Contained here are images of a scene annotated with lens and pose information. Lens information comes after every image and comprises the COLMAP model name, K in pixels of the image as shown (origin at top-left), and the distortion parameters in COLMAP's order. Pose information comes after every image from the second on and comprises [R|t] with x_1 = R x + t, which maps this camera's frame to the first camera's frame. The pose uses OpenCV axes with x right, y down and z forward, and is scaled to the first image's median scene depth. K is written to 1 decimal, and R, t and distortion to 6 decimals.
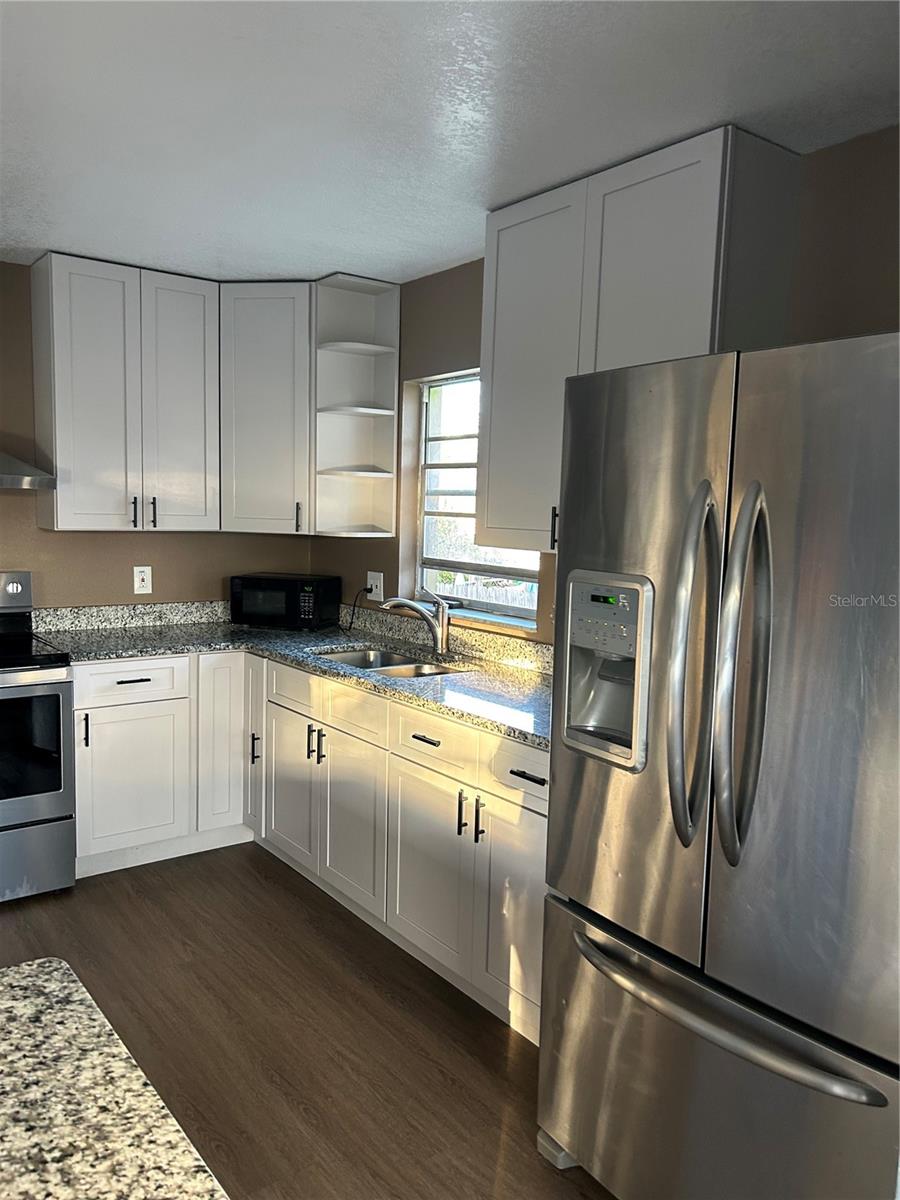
lens RADIAL K [[903.8, 0, 434.7], [0, 903.8, 605.8], [0, 0, 1]] dist [0.060670, -0.066984]
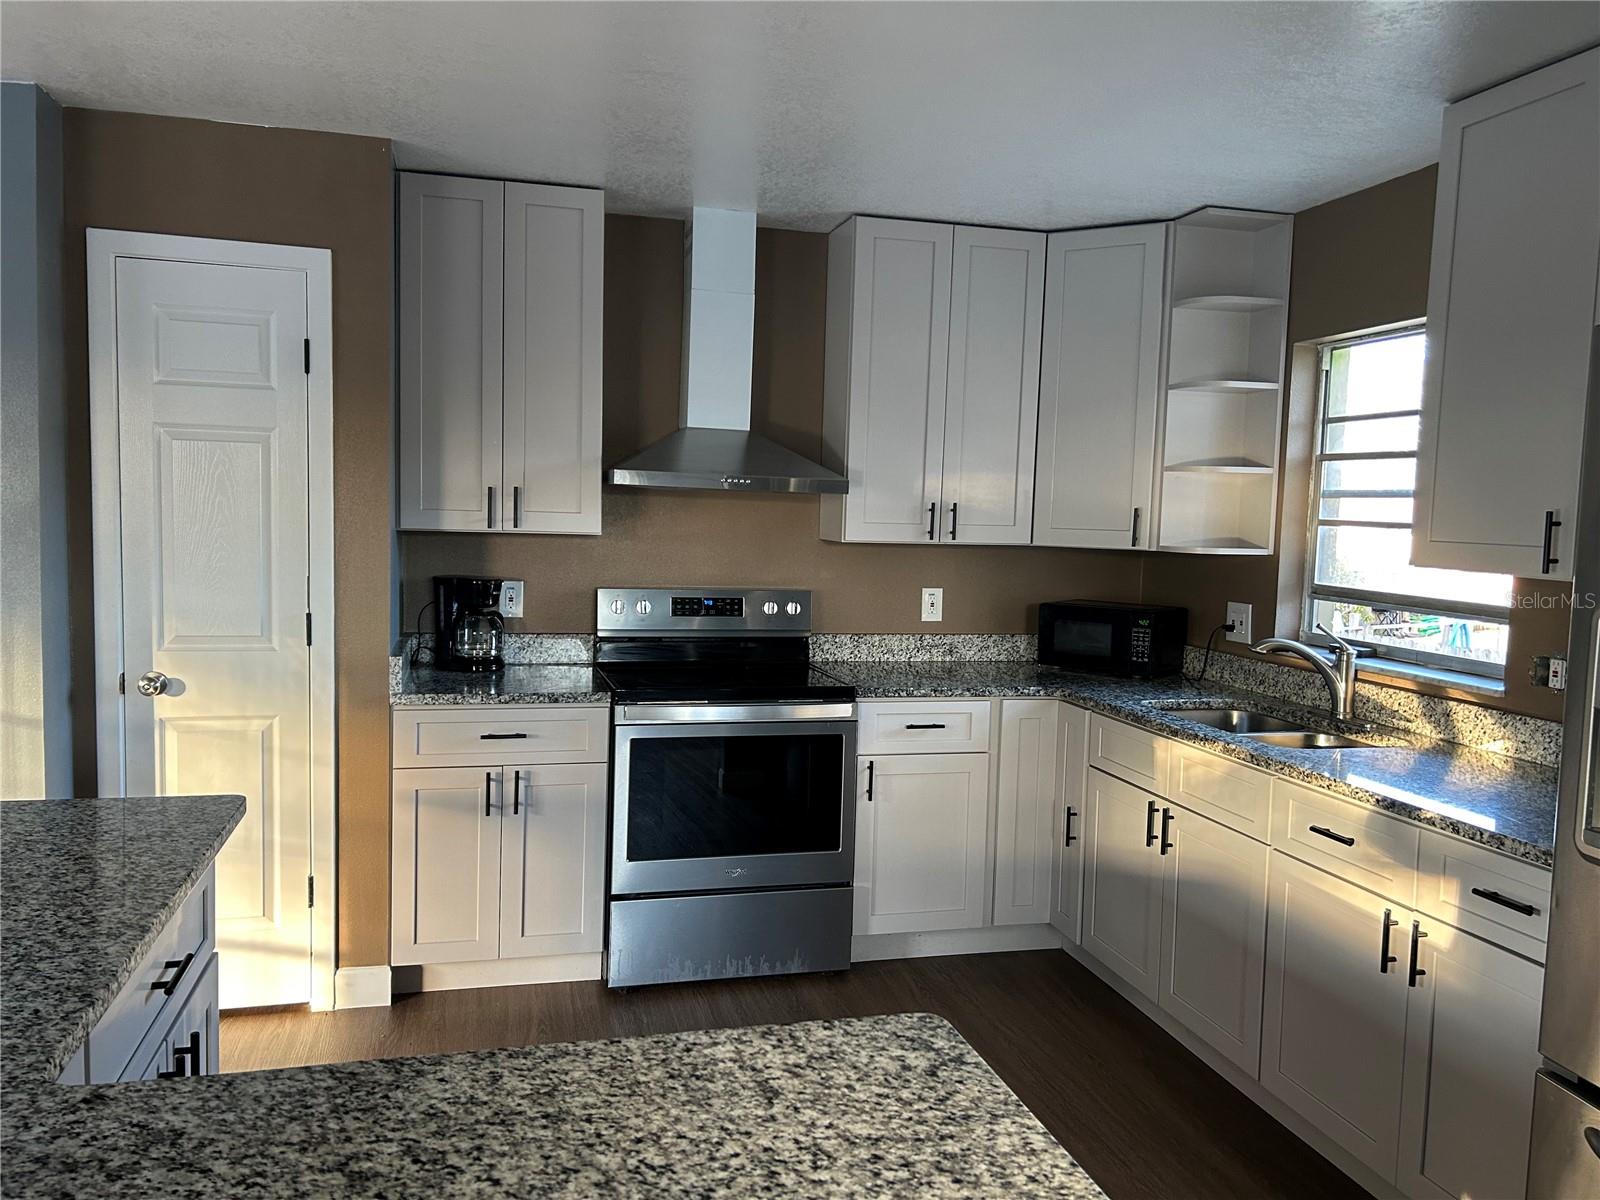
lens RADIAL K [[1205.1, 0, 795.8], [0, 1205.1, 601.4], [0, 0, 1]] dist [0.060670, -0.066984]
pose [[0.926978, 0.030595, -0.373867, -0.037549], [-0.045608, 0.998467, -0.031375, 0.009853], [0.372334, 0.046135, 0.926951, -0.050560]]
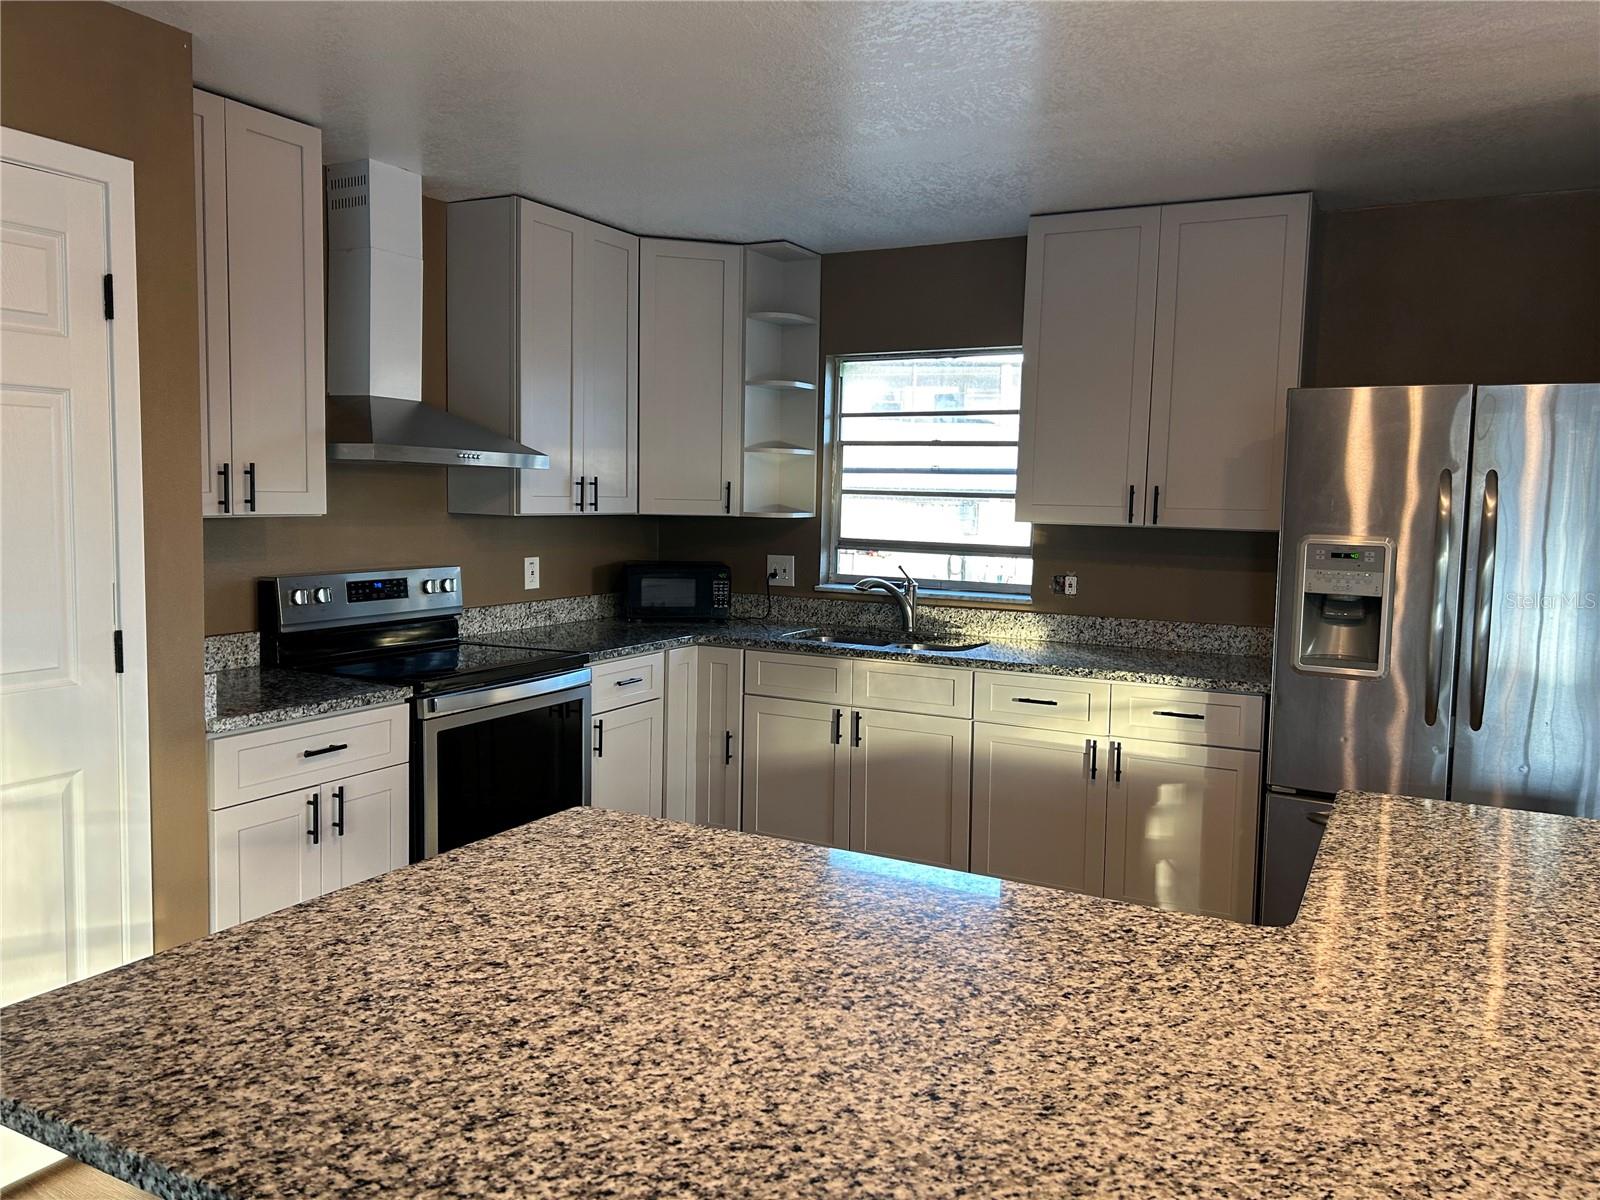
lens RADIAL K [[1205.1, 0, 788.5], [0, 1205.1, 601.1], [0, 0, 1]] dist [0.060670, -0.066984]
pose [[0.903107, -0.046498, 0.426890, -0.692285], [0.049426, 0.998769, 0.004226, 0.005895], [-0.426561, 0.017283, 0.904293, -0.146825]]
